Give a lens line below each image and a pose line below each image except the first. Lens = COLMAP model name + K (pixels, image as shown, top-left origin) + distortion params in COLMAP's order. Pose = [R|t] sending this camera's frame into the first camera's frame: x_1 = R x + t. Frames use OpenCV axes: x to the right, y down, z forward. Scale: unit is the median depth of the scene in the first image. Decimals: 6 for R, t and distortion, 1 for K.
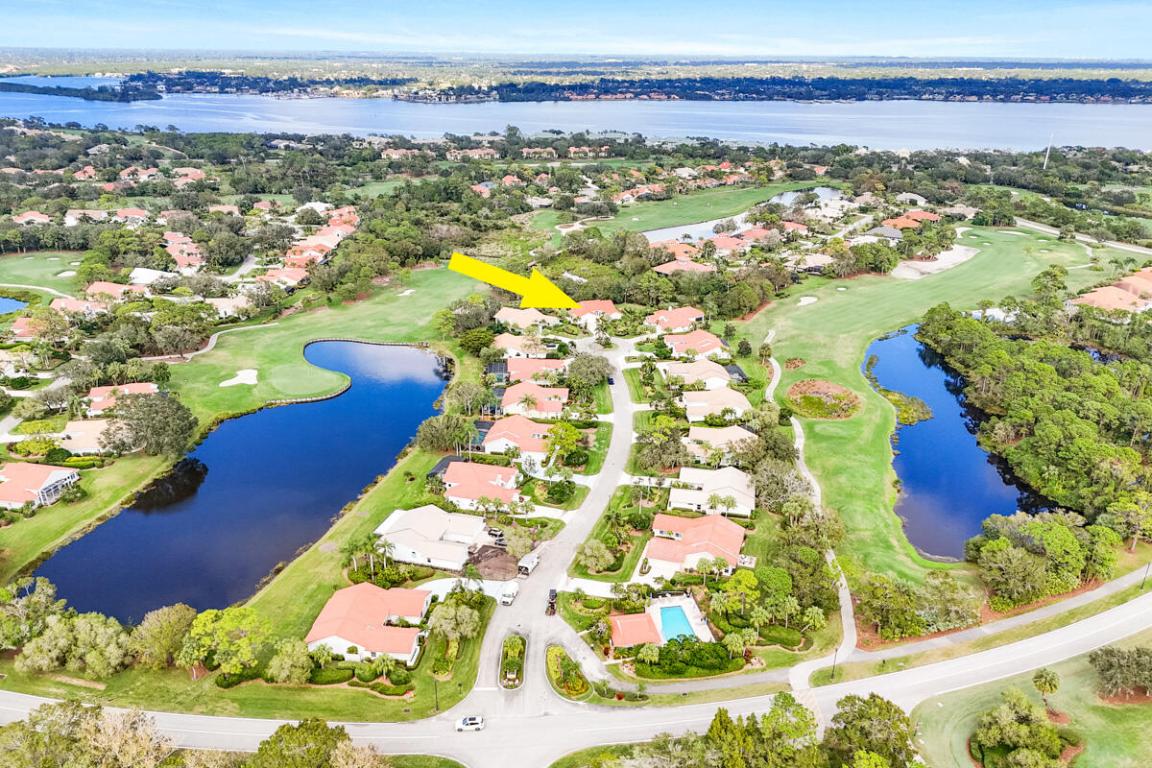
lens RADIAL K [[812.7, 0, 574.5], [0, 812.7, 385.9], [0, 0, 1]] dist [-0.001221, -0.003941]
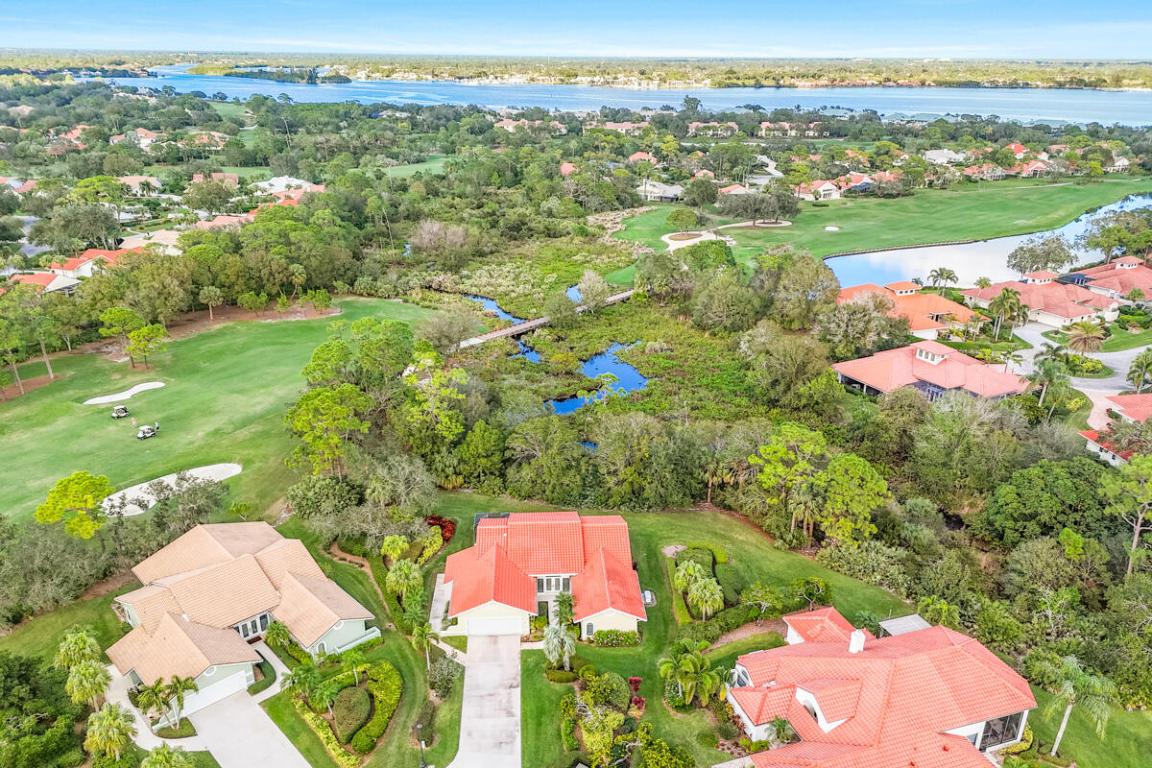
lens RADIAL K [[812.7, 0, 577.5], [0, 812.7, 386.7], [0, 0, 1]] dist [-0.001221, -0.003941]
pose [[0.963363, 0.093151, -0.251503, 0.047899], [-0.094885, 0.995474, 0.005251, -0.078242], [0.250854, 0.018805, 0.967842, 0.388973]]
